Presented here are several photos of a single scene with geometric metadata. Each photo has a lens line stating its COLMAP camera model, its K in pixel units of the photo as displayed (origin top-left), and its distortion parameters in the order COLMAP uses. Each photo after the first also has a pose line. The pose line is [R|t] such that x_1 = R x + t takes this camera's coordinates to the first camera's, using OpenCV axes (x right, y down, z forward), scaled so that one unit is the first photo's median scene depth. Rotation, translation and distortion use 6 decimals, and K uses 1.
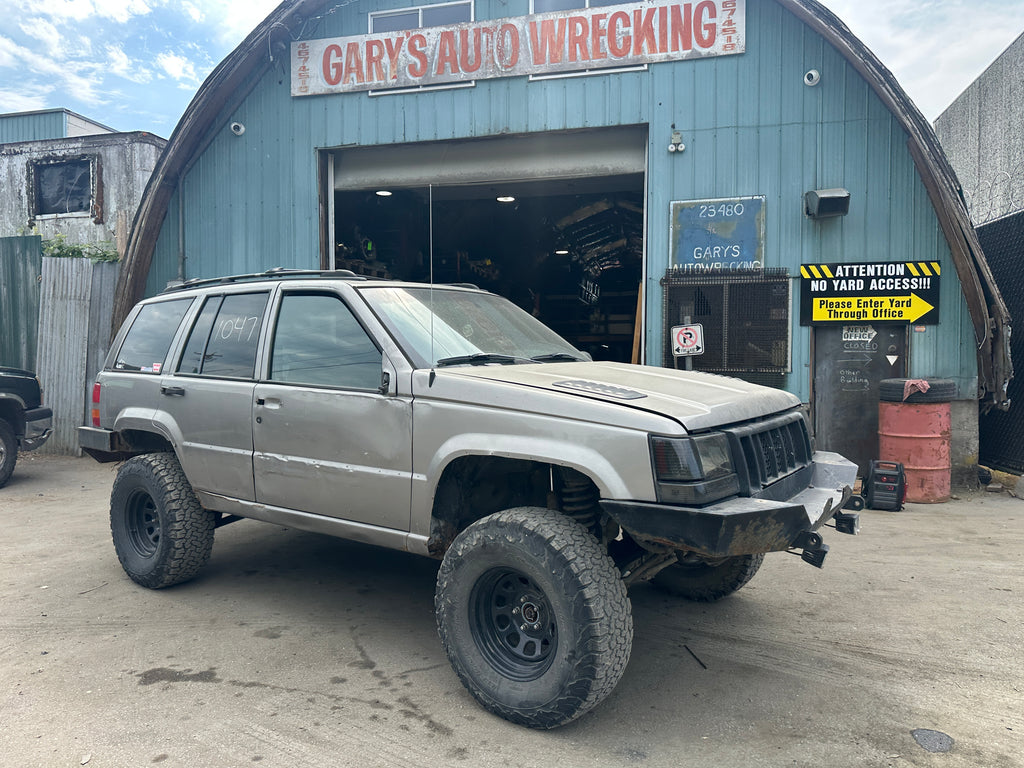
lens RADIAL K [[724.6, 0, 512.1], [0, 724.6, 378.5], [0, 0, 1]] dist [0.020988, -0.026923]
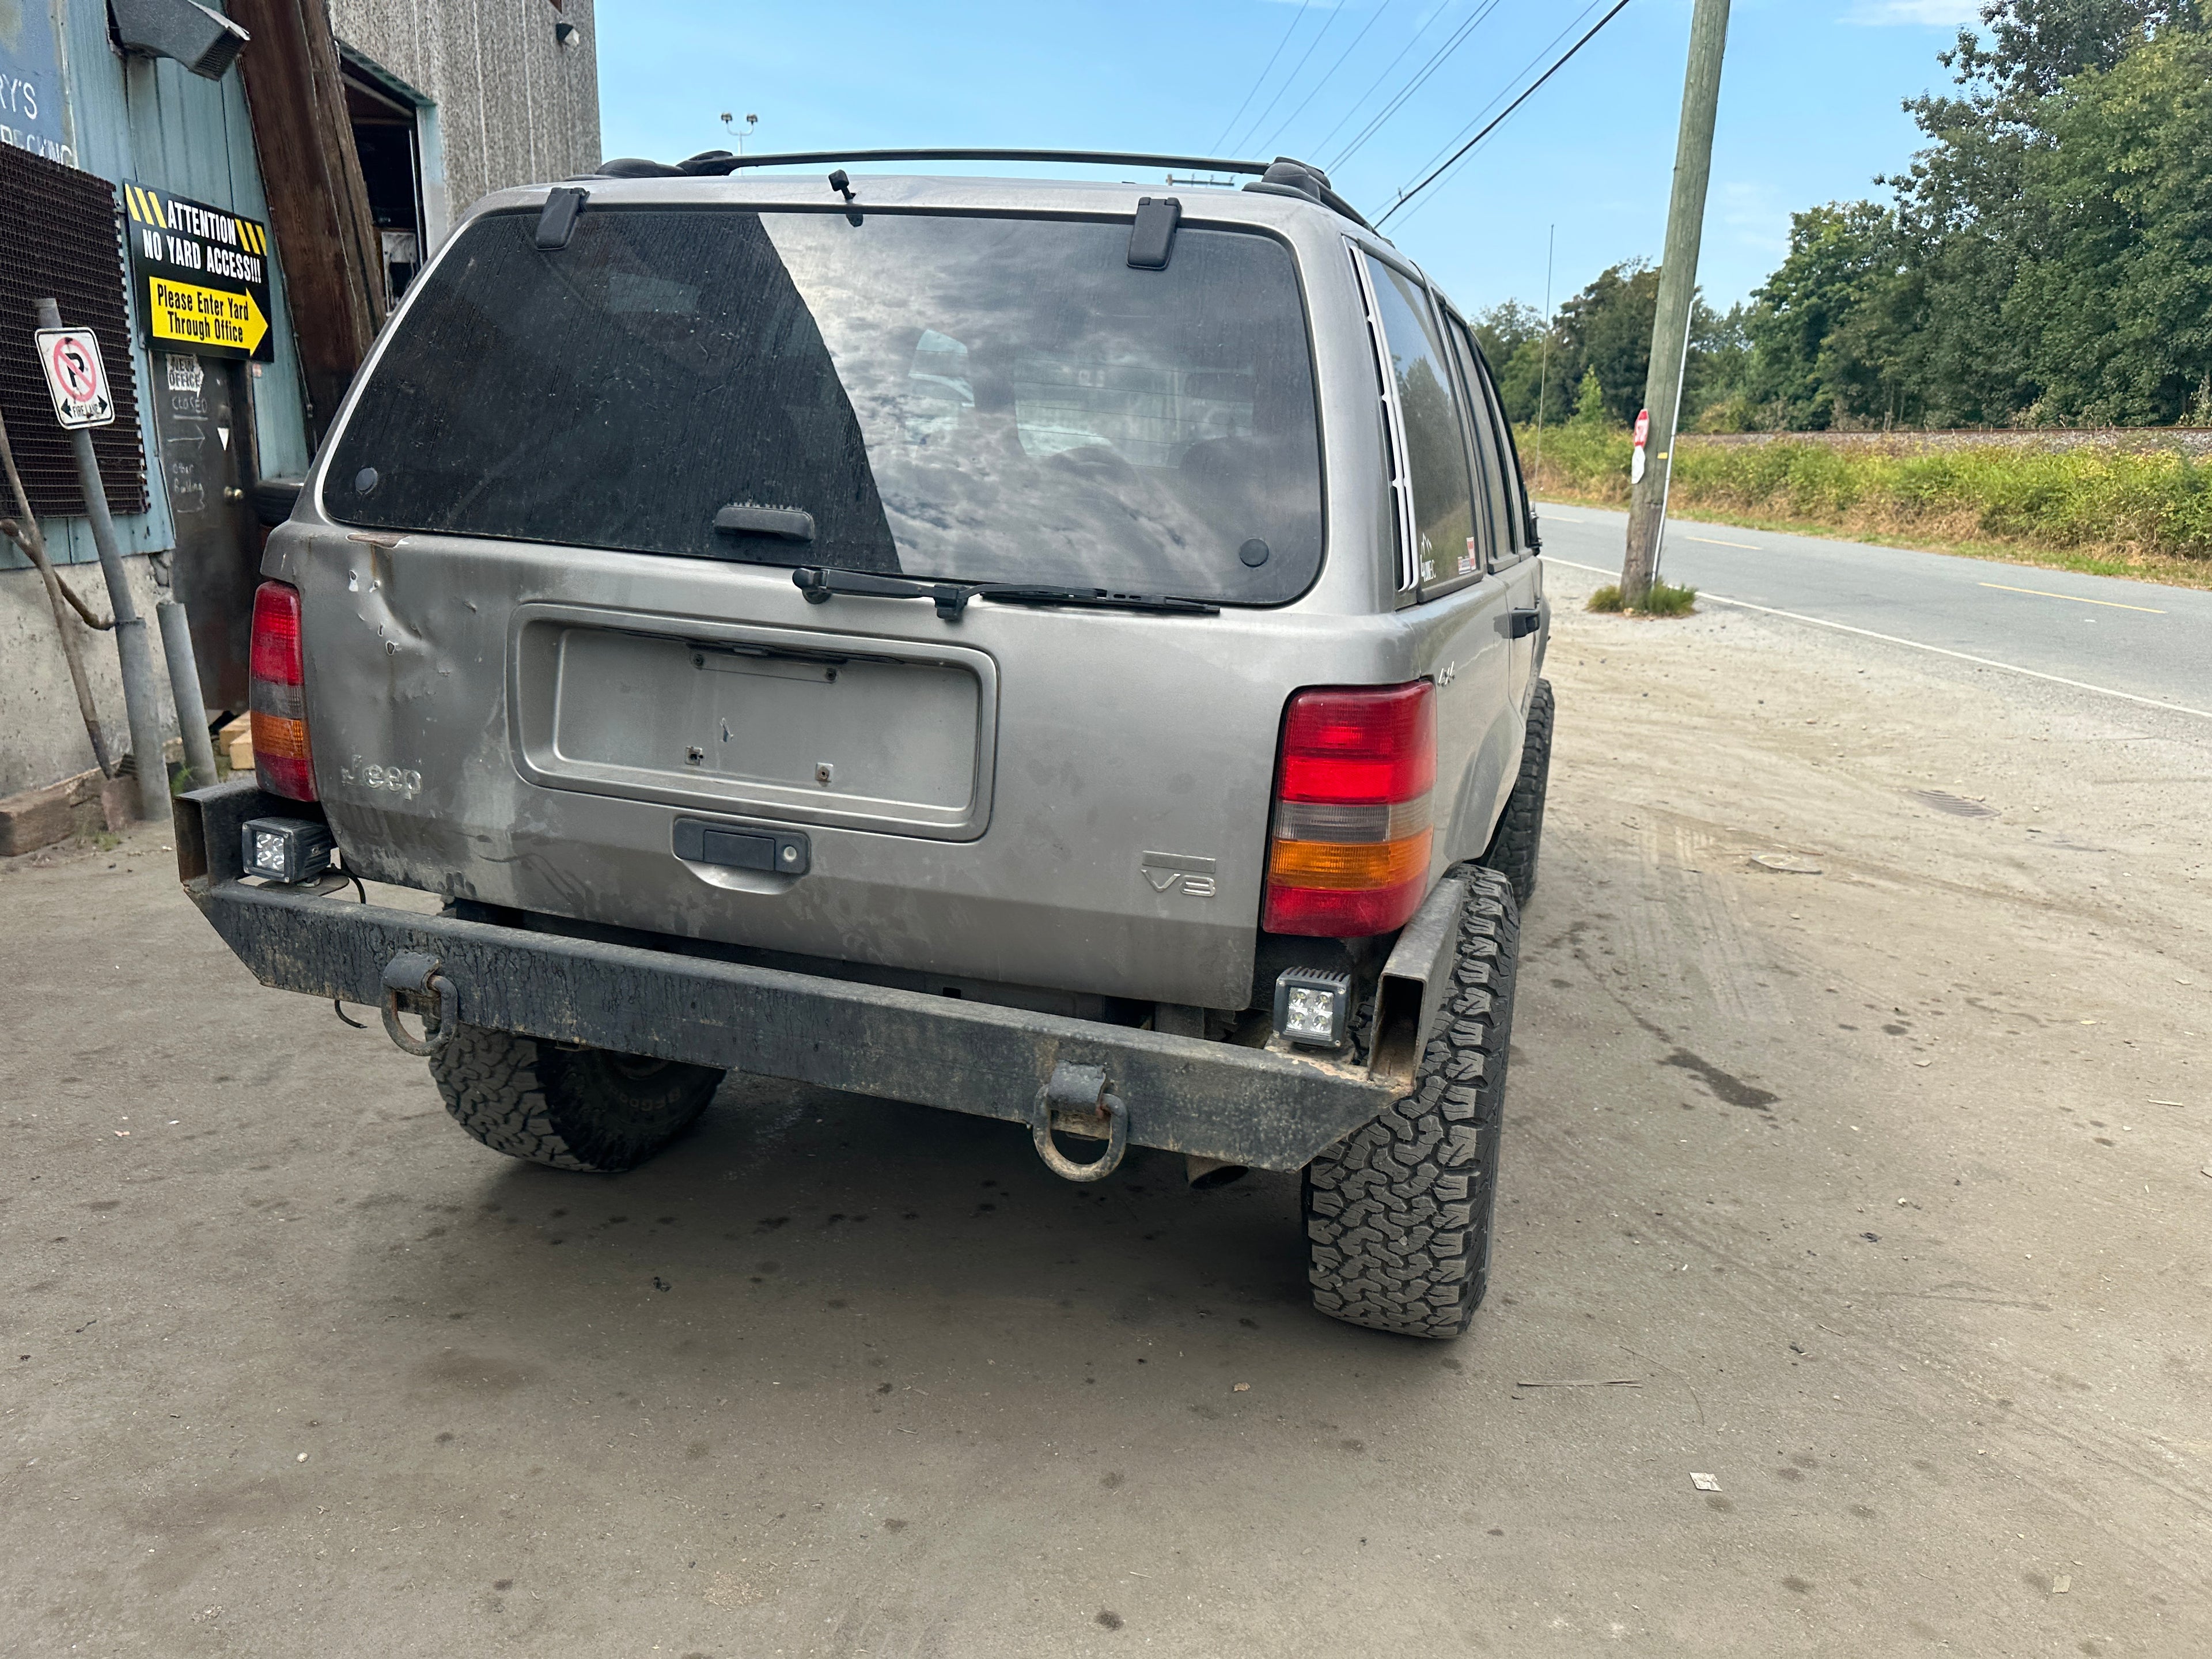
lens RADIAL K [[1565.2, 0, 1121.7], [0, 1565.2, 831.1], [0, 0, 1]] dist [0.020988, -0.026923]
pose [[-0.342411, -0.234320, 0.909862, -0.616137], [-0.011107, 0.969343, 0.245459, -0.034599], [-0.939485, 0.073942, -0.334516, 0.822720]]
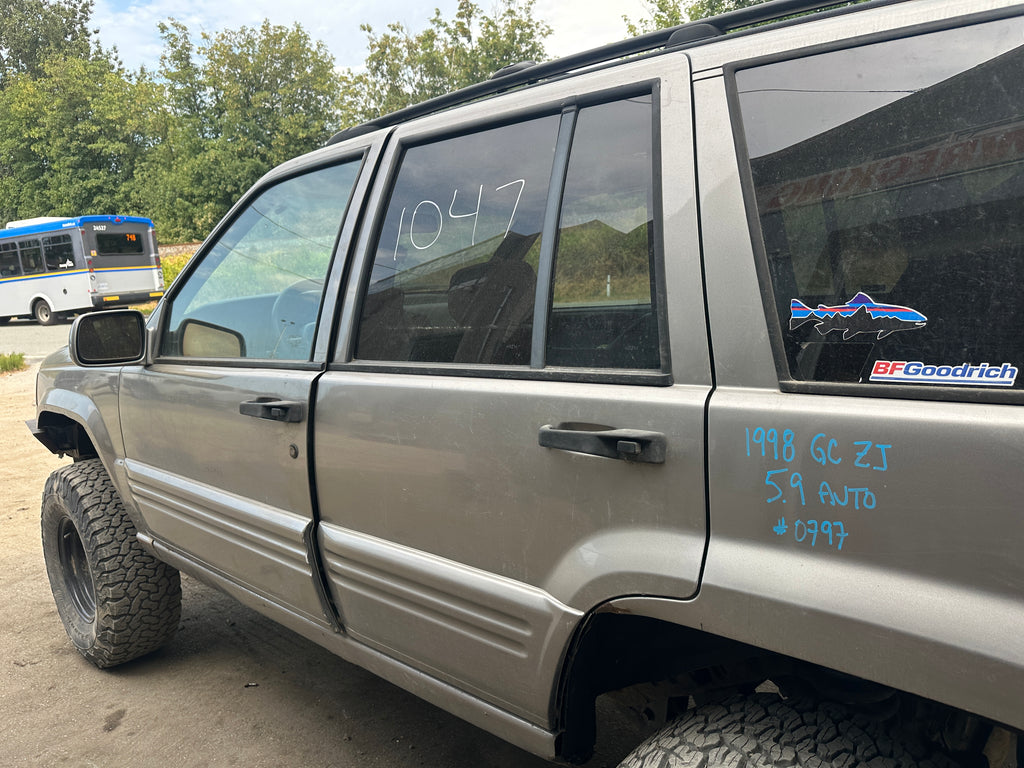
lens RADIAL K [[724.6, 0, 500.6], [0, 724.6, 374.5], [0, 0, 1]] dist [0.020988, -0.026923]
pose [[-0.993397, 0.054766, 0.100814, -0.122692], [0.074051, 0.977236, 0.198811, -0.047175], [-0.087631, 0.204964, -0.974839, 0.941384]]
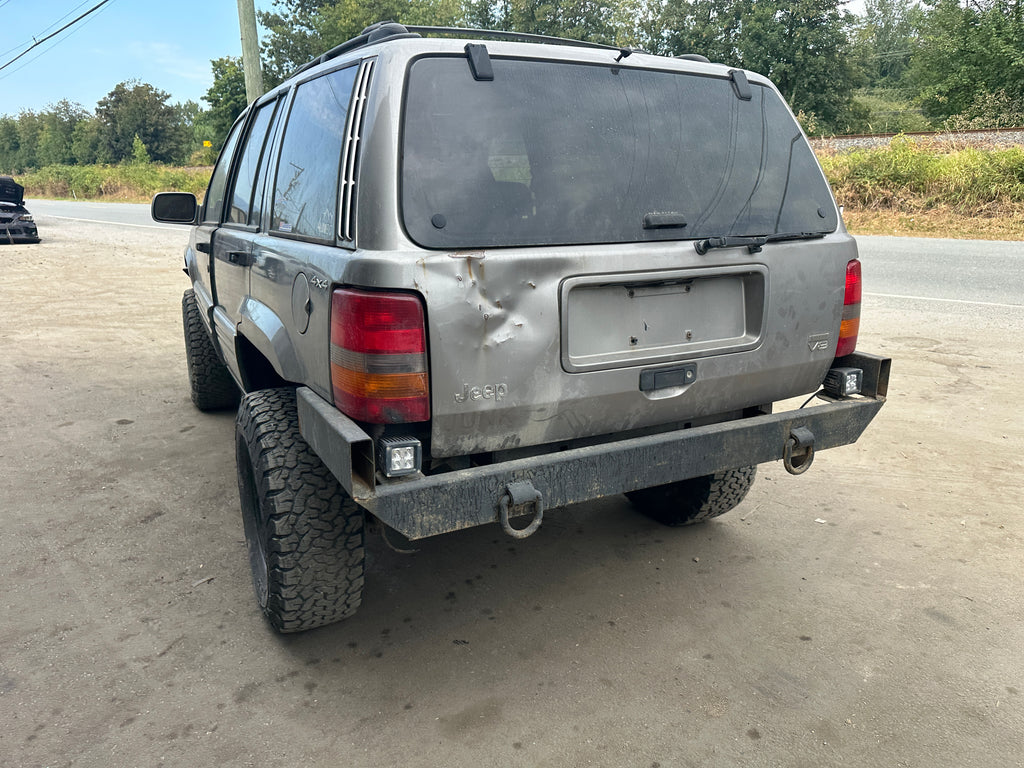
lens RADIAL K [[724.6, 0, 513.5], [0, 724.6, 383.1], [0, 0, 1]] dist [0.020988, -0.026923]
pose [[-0.898286, -0.104273, 0.426860, -0.404575], [0.028885, 0.955322, 0.294152, -0.041681], [-0.438461, 0.276562, -0.855141, 1.049640]]
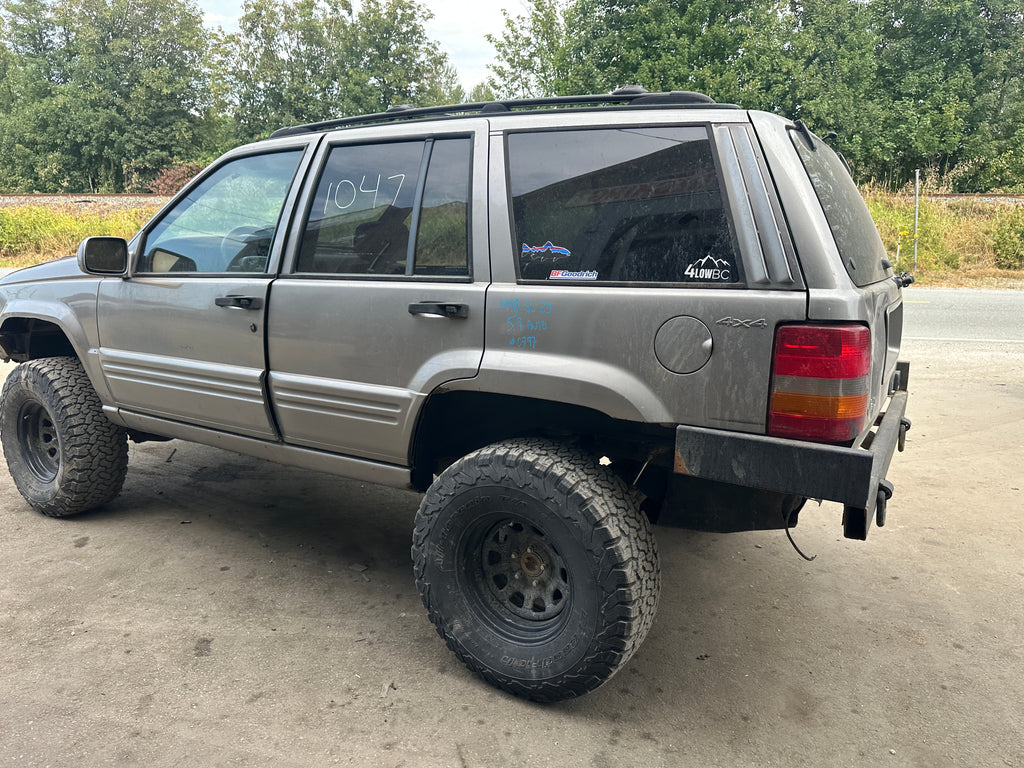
lens RADIAL K [[724.6, 0, 511.9], [0, 724.6, 373.4], [0, 0, 1]] dist [0.020988, -0.026923]
pose [[-0.995432, 0.015415, -0.094218, -0.129898], [-0.006231, 0.974284, 0.225237, -0.044578], [0.095267, 0.224796, -0.969738, 1.111397]]
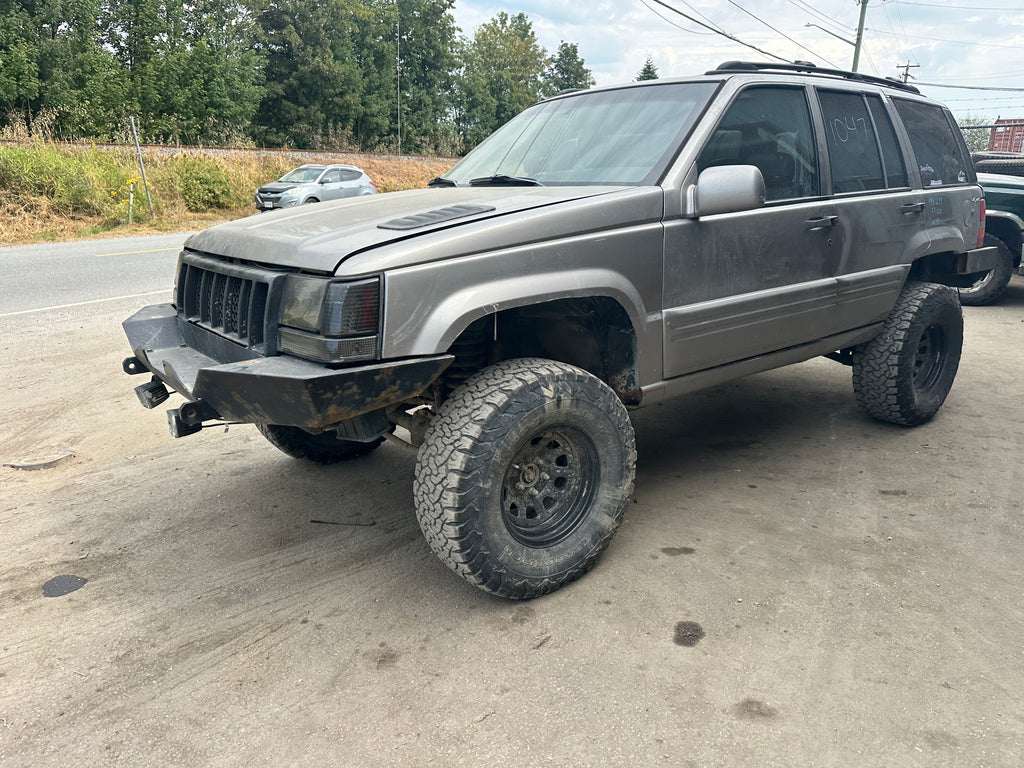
lens RADIAL K [[724.6, 0, 515.1], [0, 724.6, 382.9], [0, 0, 1]] dist [0.020988, -0.026923]
pose [[-0.264822, 0.267570, -0.926432, 0.457351], [-0.017093, 0.959279, 0.281942, -0.021824], [0.964146, 0.090500, -0.249465, 0.657513]]
